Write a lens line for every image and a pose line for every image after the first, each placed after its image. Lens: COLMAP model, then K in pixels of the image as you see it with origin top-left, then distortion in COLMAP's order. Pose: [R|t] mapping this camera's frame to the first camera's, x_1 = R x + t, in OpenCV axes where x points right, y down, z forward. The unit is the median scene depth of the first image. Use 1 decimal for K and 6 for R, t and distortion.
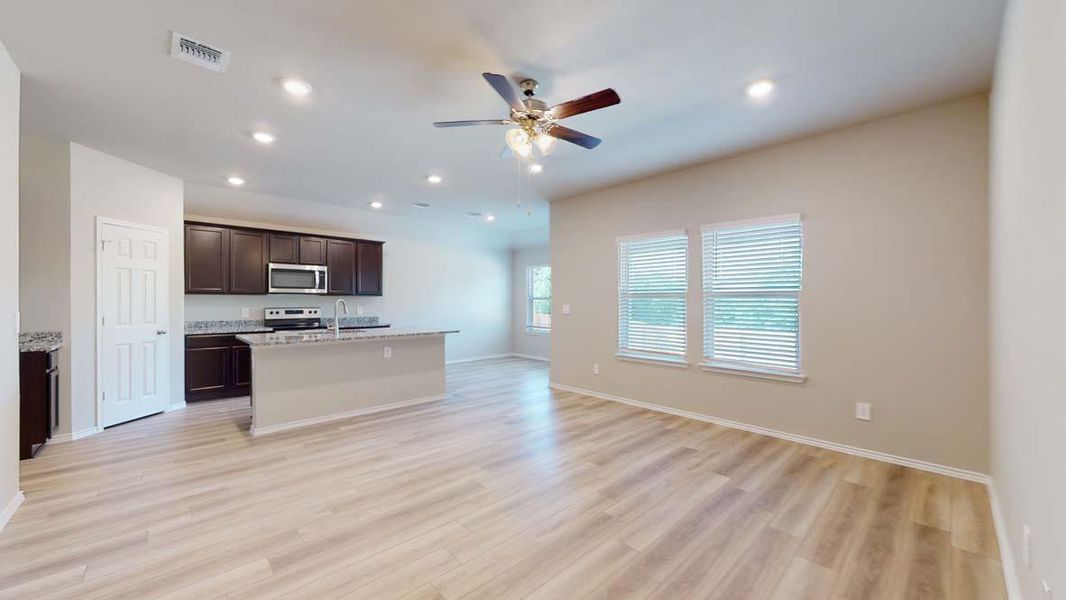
lens RADIAL K [[387.5, 0, 533.0], [0, 387.5, 300.0], [0, 0, 1]] dist [0.000219, -0.000093]
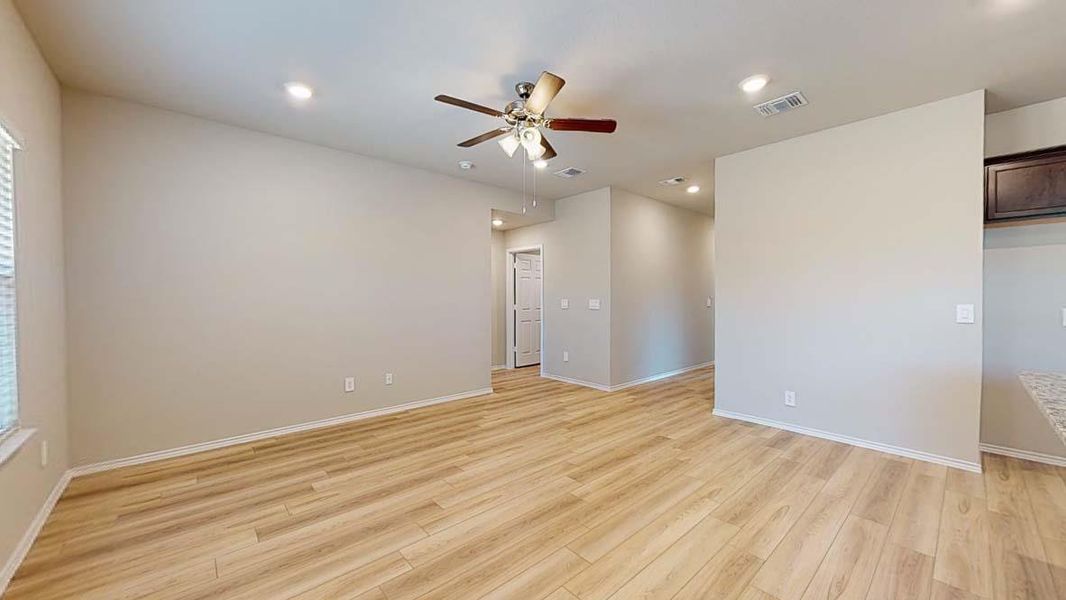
lens RADIAL K [[390.6, 0, 533.3], [0, 390.6, 302.6], [0, 0, 1]] dist [0.000690, -0.000391]
pose [[-0.999788, 0.000682, 0.020562, -0.033310], [0.000873, 0.999957, 0.009264, 0.007526], [-0.020555, 0.009280, -0.999746, 1.297006]]
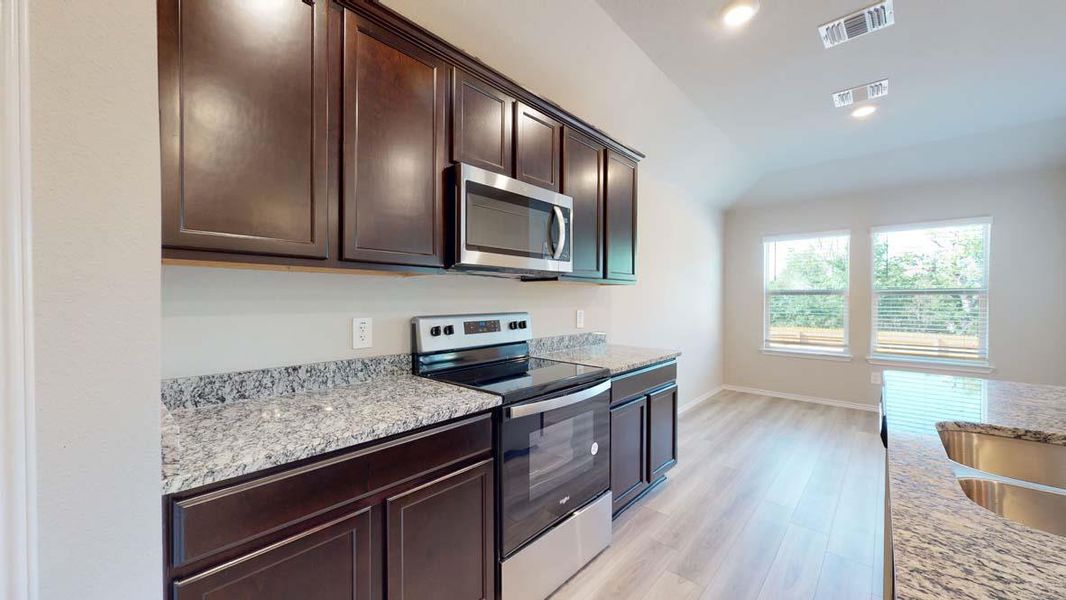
lens RADIAL K [[394.5, 0, 533.0], [0, 394.5, 300.0], [0, 0, 1]] dist [0.001840, -0.000040]
pose [[0.997010, 0.002004, 0.077249, -0.868617], [-0.002744, 0.999951, 0.009473, 0.005425], [-0.077226, -0.009657, 0.996967, 0.935819]]
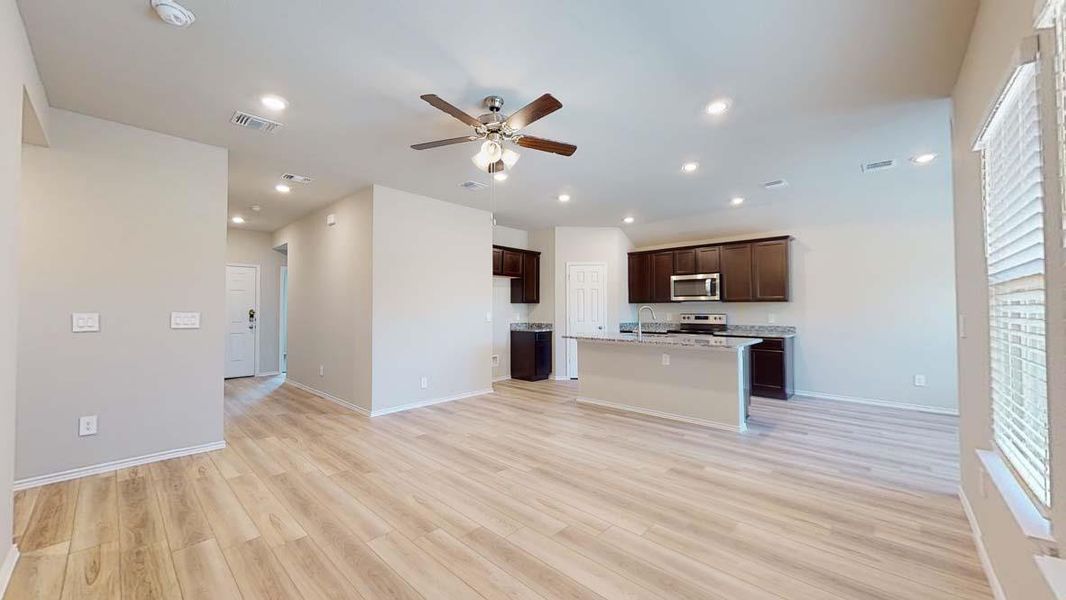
lens RADIAL K [[390.6, 0, 533.3], [0, 390.6, 302.6], [0, 0, 1]] dist [0.000690, -0.000391]
pose [[0.066937, -0.017640, -0.997601, 0.654874], [0.006124, 0.999832, -0.017269, 0.006147], [0.997738, -0.004953, 0.067034, 0.656841]]
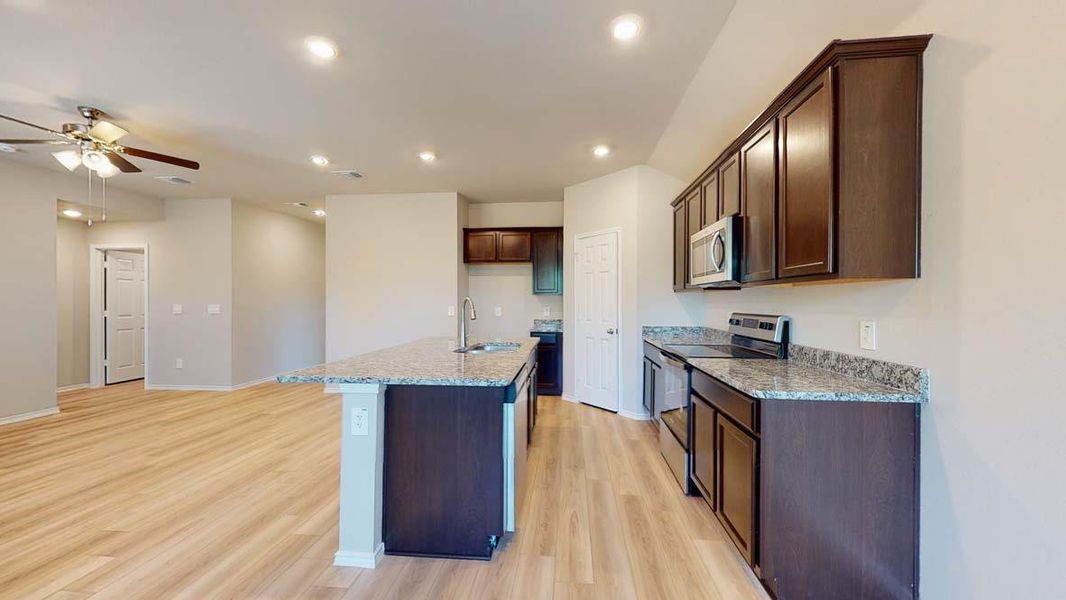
lens RADIAL K [[390.6, 0, 533.3], [0, 390.6, 302.6], [0, 0, 1]] dist [0.000690, -0.000391]
pose [[-0.747276, -0.000472, -0.664514, -0.137929], [0.001818, 0.999995, -0.002755, 0.009051], [0.664511, -0.003267, -0.747271, 1.721892]]
